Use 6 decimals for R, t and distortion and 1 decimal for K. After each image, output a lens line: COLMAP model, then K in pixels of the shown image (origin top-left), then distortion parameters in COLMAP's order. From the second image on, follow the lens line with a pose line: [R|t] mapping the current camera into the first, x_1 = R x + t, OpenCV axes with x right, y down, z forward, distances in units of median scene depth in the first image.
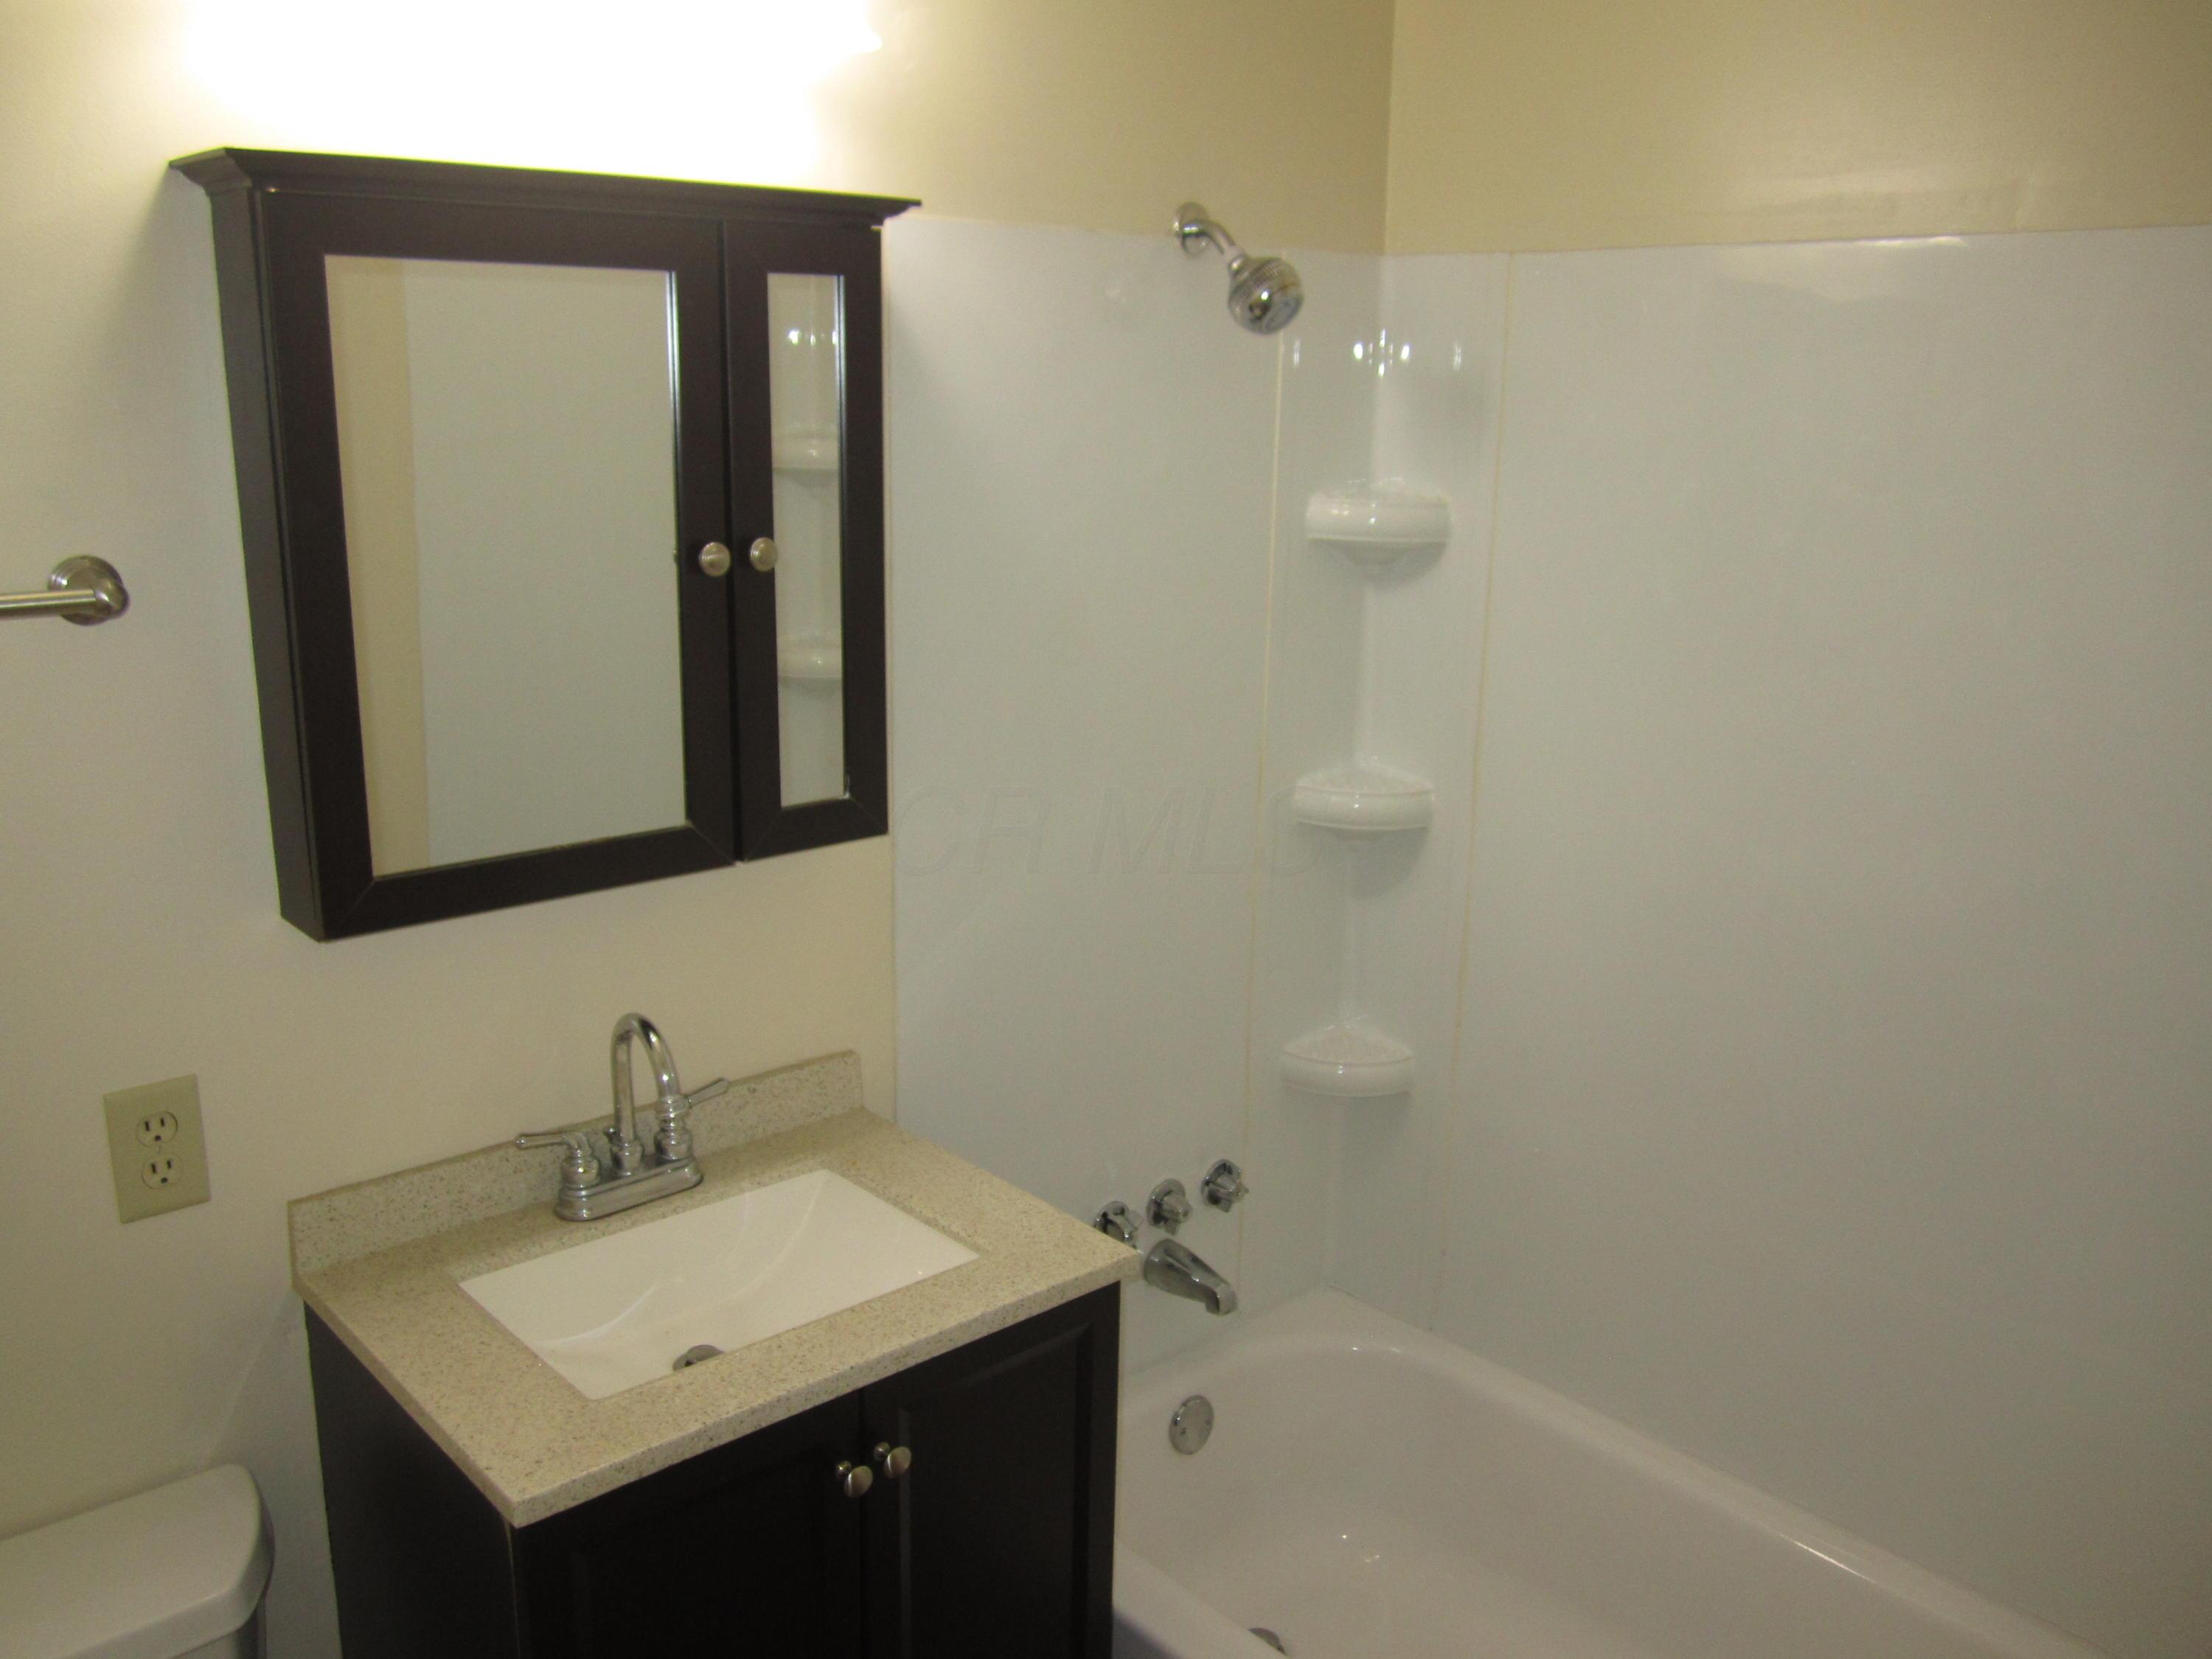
lens RADIAL K [[1828.5, 0, 1059.5], [0, 1828.5, 832.8], [0, 0, 1]] dist [-0.011905, -0.002320]
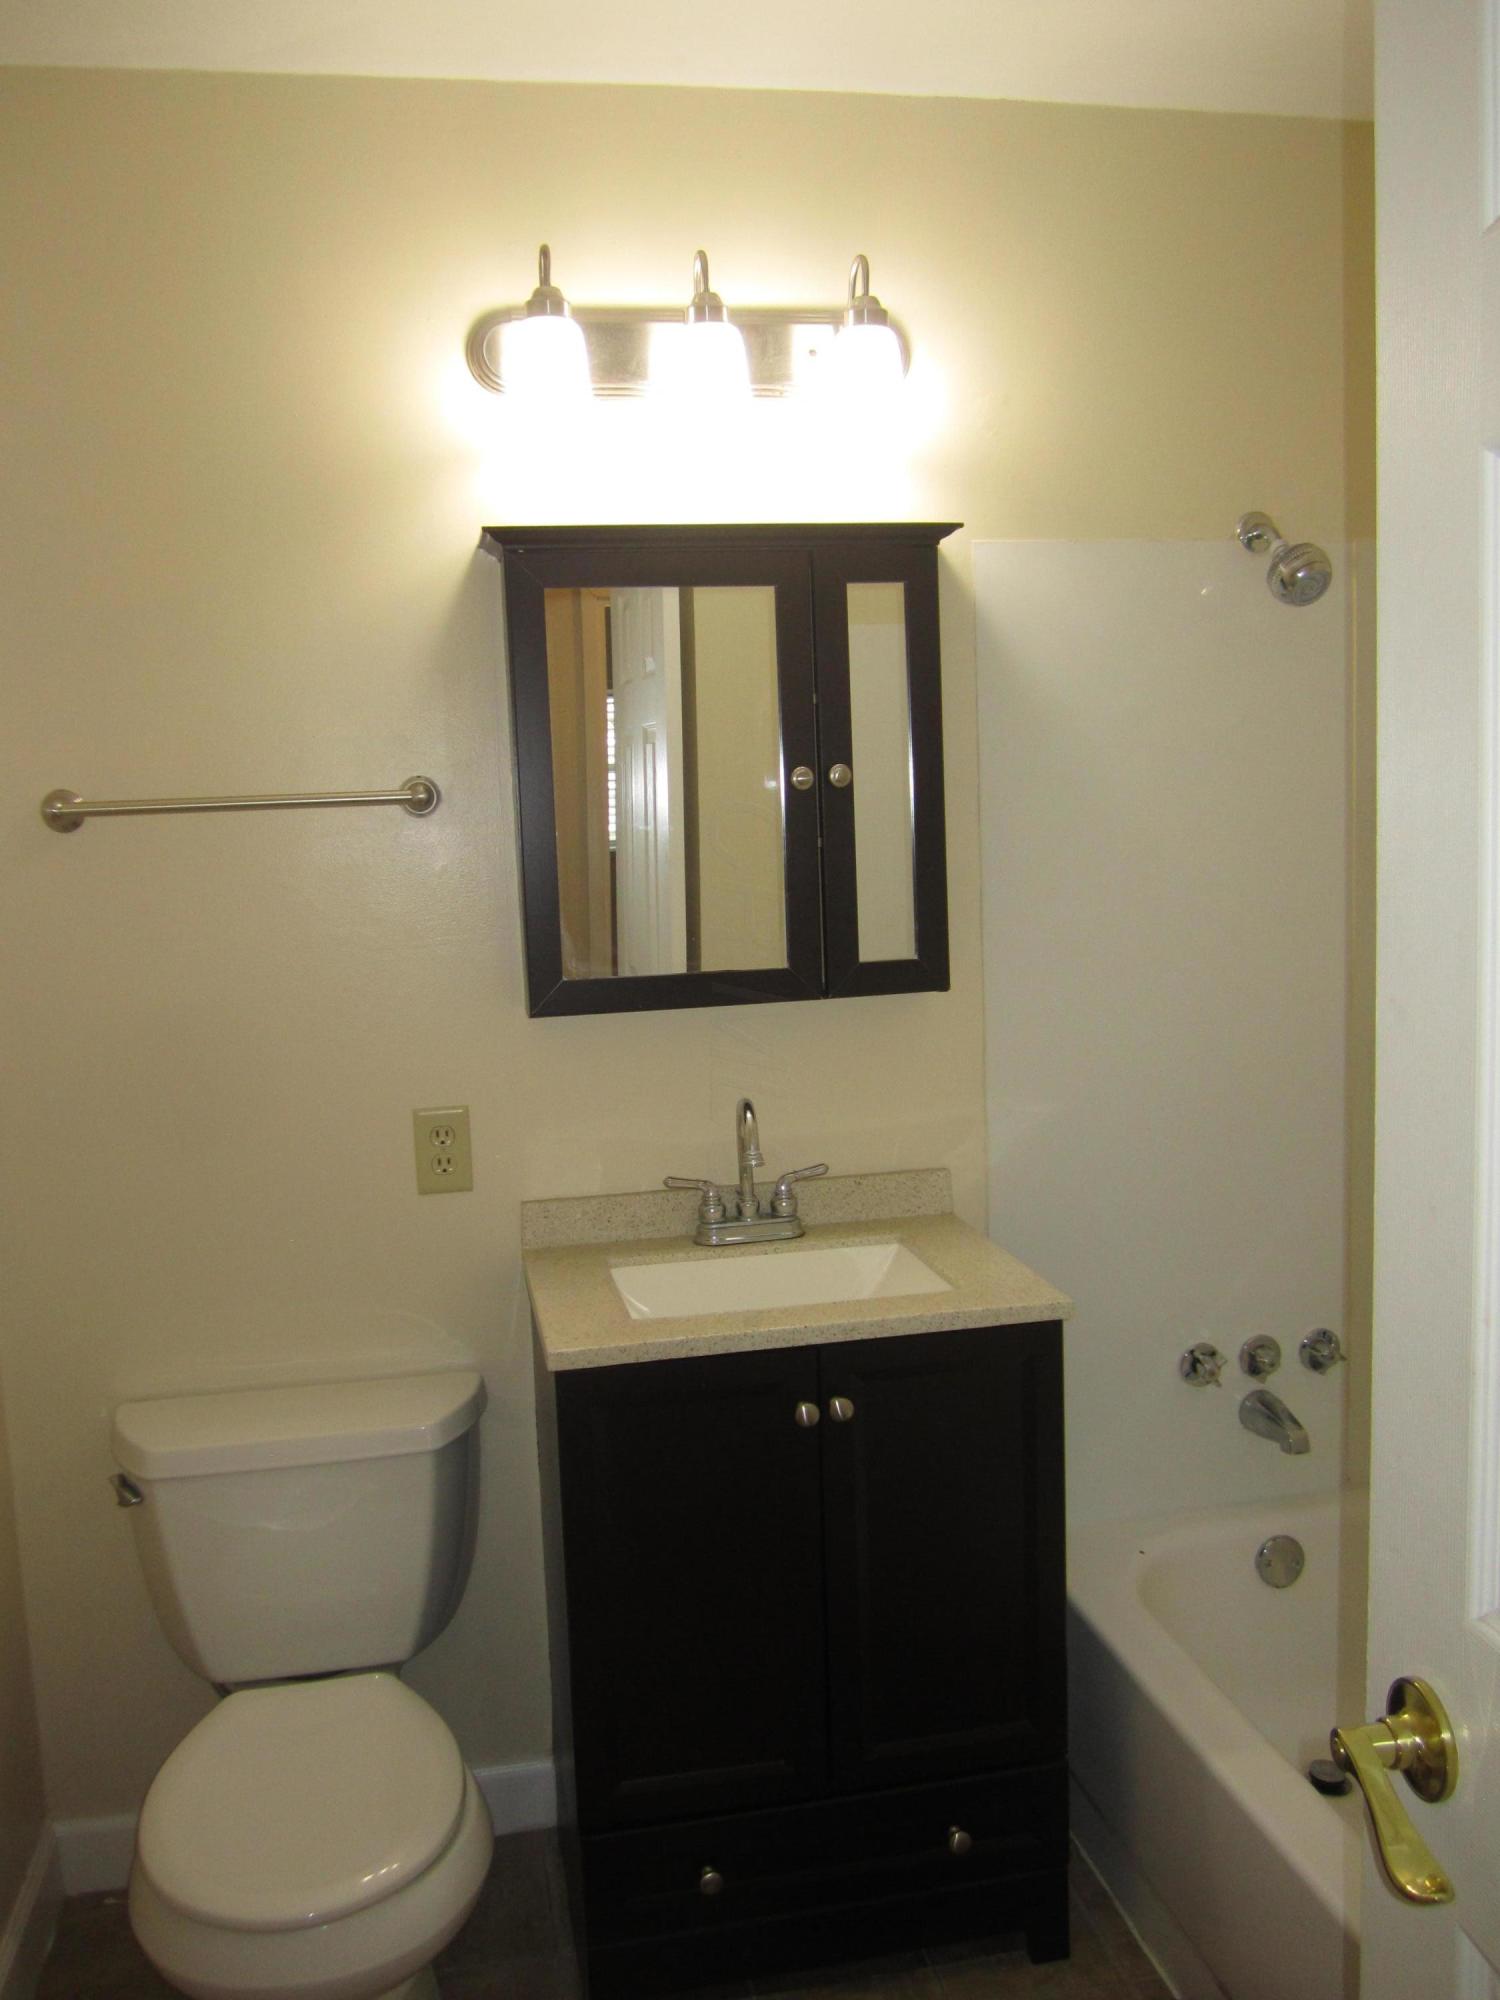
lens RADIAL K [[1656.1, 0, 750.0], [0, 1656.1, 1000.0], [0, 0, 1]] dist [-0.031717, -0.000122]
pose [[0.865818, 0.010484, -0.500249, 0.405537], [-0.074561, 0.991321, -0.108273, 0.158616], [0.494772, 0.131044, 0.859085, -0.111998]]
